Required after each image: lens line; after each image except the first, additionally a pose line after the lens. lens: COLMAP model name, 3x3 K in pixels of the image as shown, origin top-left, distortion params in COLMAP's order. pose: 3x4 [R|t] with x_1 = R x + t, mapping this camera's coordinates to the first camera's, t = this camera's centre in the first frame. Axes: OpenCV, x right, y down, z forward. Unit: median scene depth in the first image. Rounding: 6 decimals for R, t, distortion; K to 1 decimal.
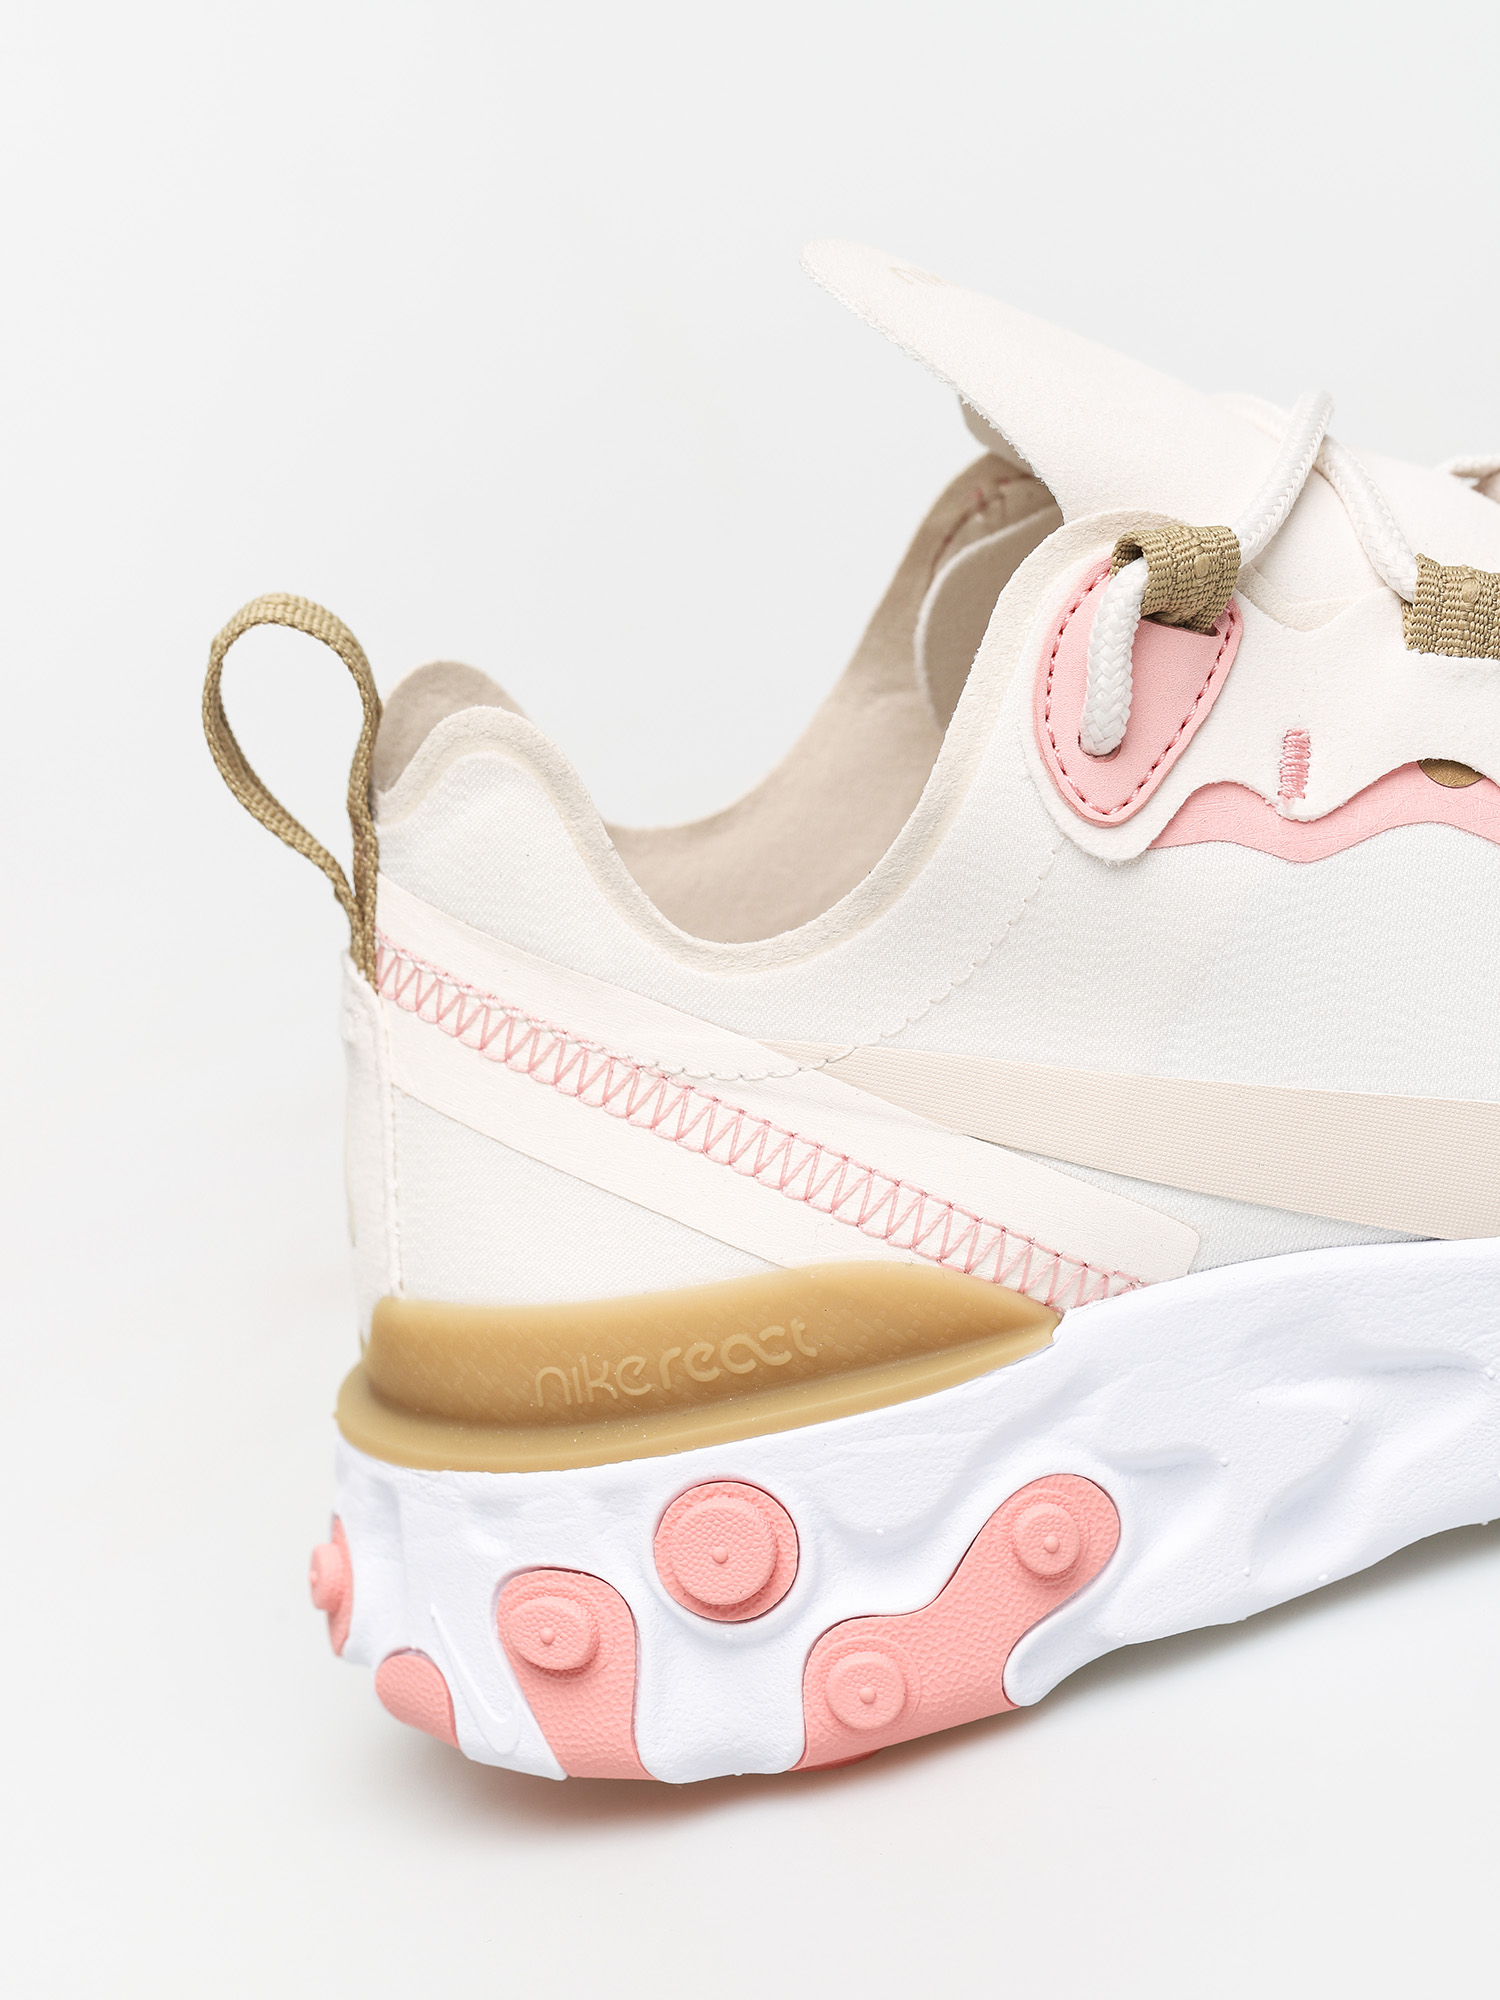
lens RADIAL K [[7059.9, 0, 748.2], [0, 7059.9, 1001.7], [0, 0, 1]] dist [0.281061, 0.000000]
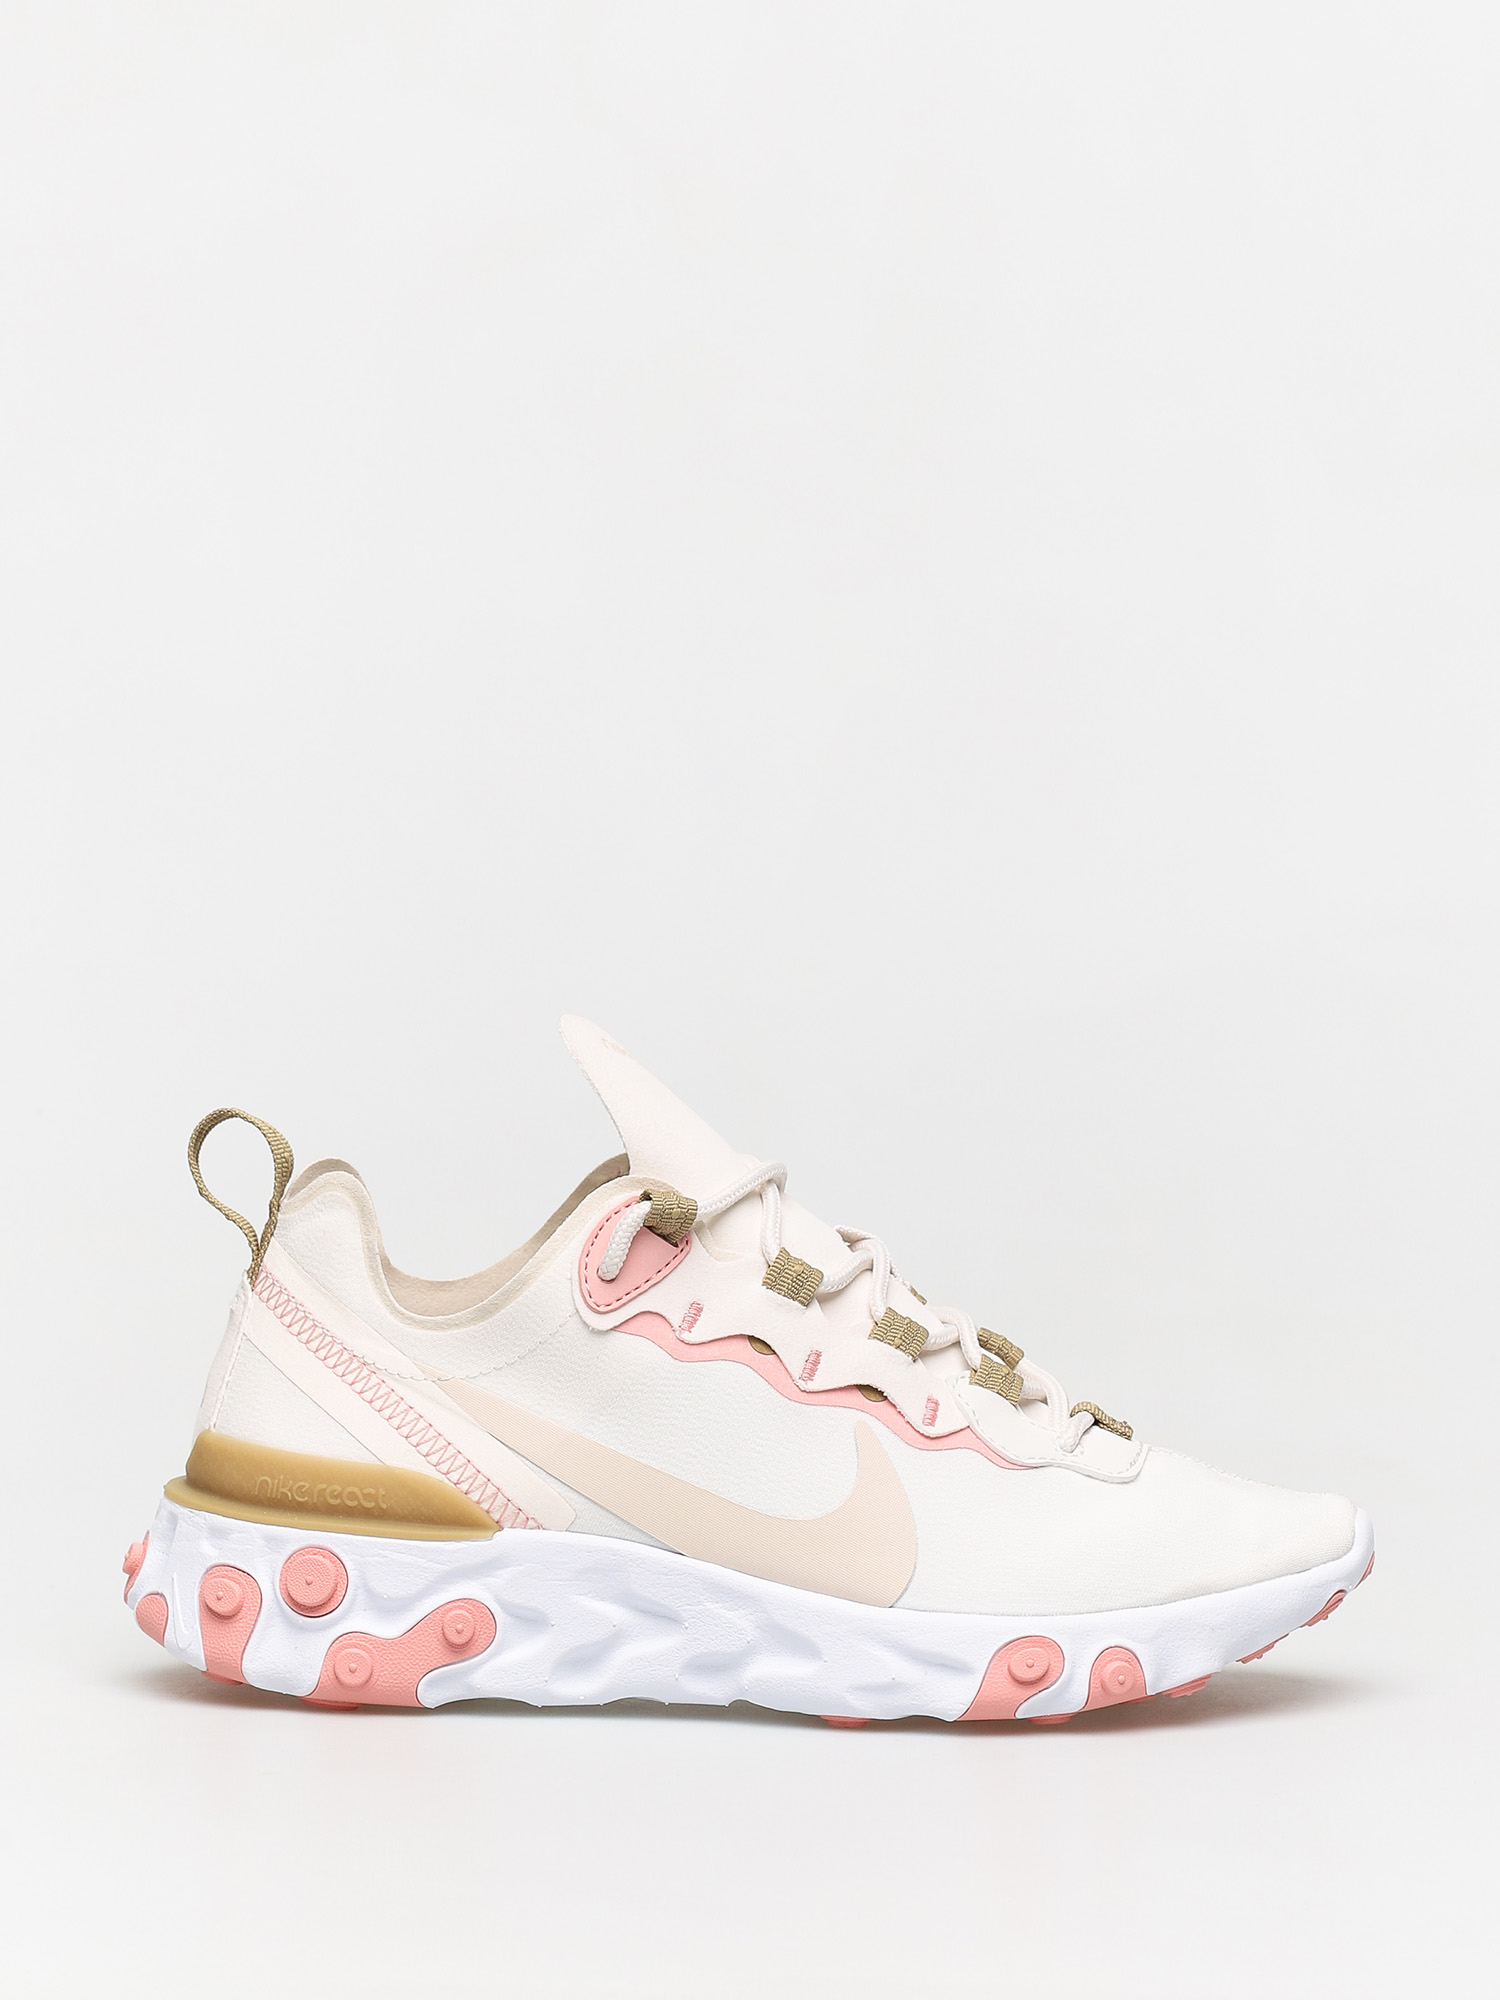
lens RADIAL K [[7059.9, 0, 761.6], [0, 7059.9, 996.4], [0, 0, 1]] dist [0.281061, 0.000000]
pose [[0.943723, 0.321785, -0.076435, 0.226514], [-0.330257, 0.929298, -0.165335, 0.219046], [0.017829, 0.181273, 0.983271, -1.092190]]
